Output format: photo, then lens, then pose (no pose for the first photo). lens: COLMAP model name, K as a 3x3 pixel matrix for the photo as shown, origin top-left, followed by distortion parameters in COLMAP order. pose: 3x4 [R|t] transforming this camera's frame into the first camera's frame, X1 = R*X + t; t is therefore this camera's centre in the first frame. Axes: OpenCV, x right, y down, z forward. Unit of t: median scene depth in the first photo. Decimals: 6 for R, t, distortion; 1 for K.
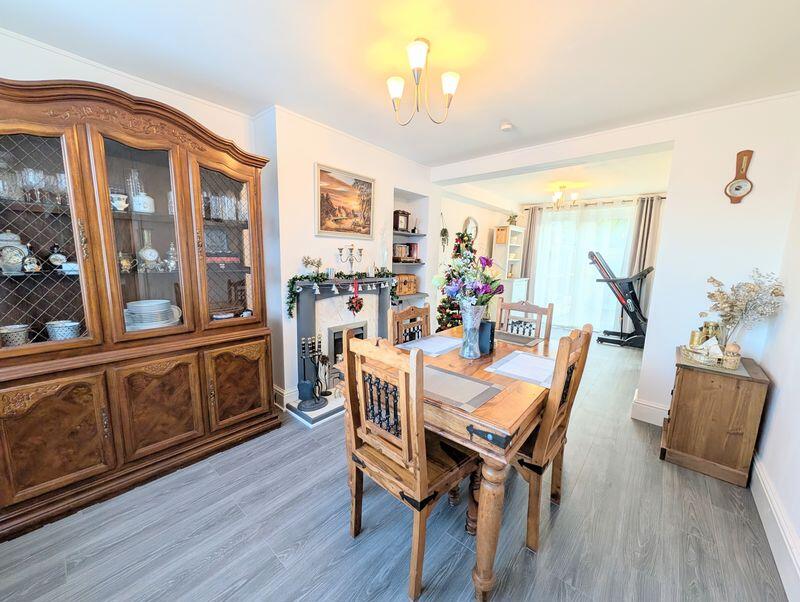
lens RADIAL K [[308.8, 0, 396.6], [0, 308.8, 303.2], [0, 0, 1]] dist [0.001086, 0.000324]
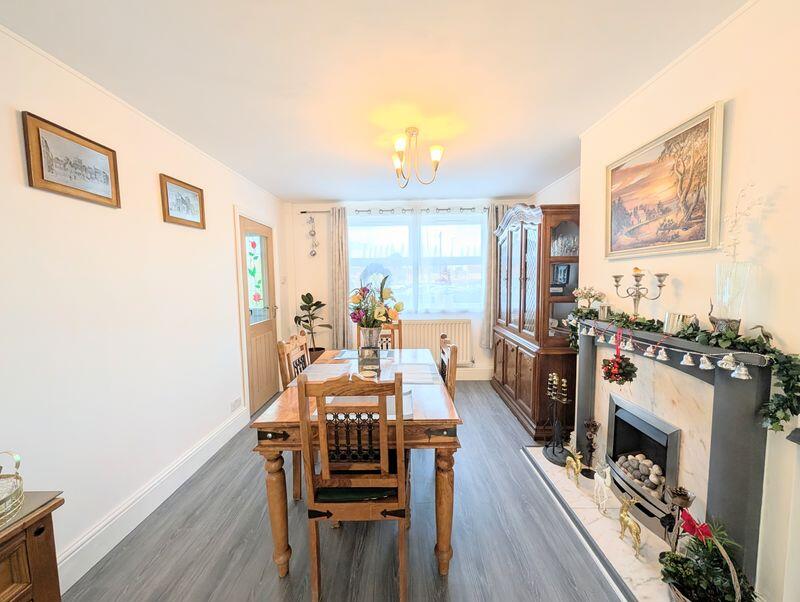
lens RADIAL K [[308.8, 0, 396.6], [0, 308.8, 303.2], [0, 0, 1]] dist [0.001086, 0.000324]
pose [[-0.764074, 0.038102, -0.644003, 0.799855], [-0.100526, 0.979029, 0.177192, -0.259630], [0.637249, 0.200127, -0.744220, 1.641900]]
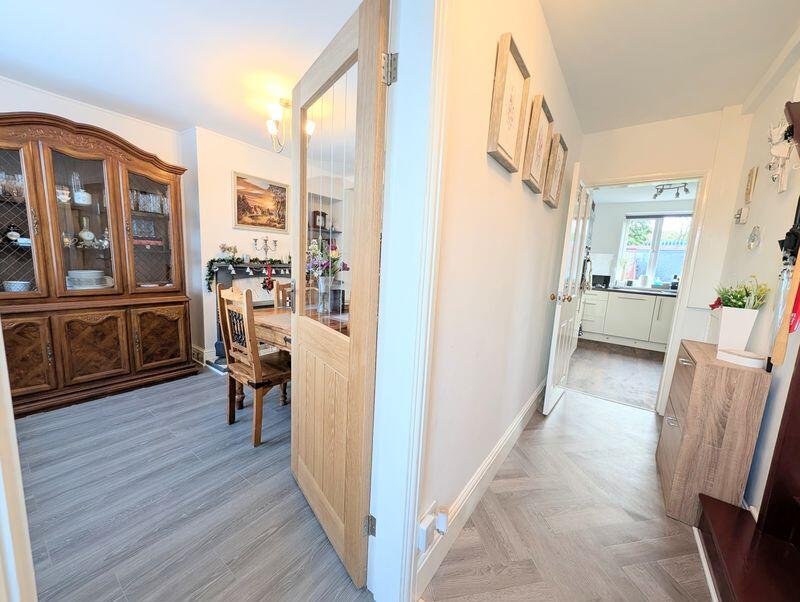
lens RADIAL K [[308.8, 0, 396.6], [0, 308.8, 303.2], [0, 0, 1]] dist [0.001086, 0.000324]
pose [[0.995423, 0.013298, 0.094633, 0.379116], [-0.012842, 0.999903, -0.005431, 0.114955], [-0.094696, 0.004191, 0.995497, -0.423485]]
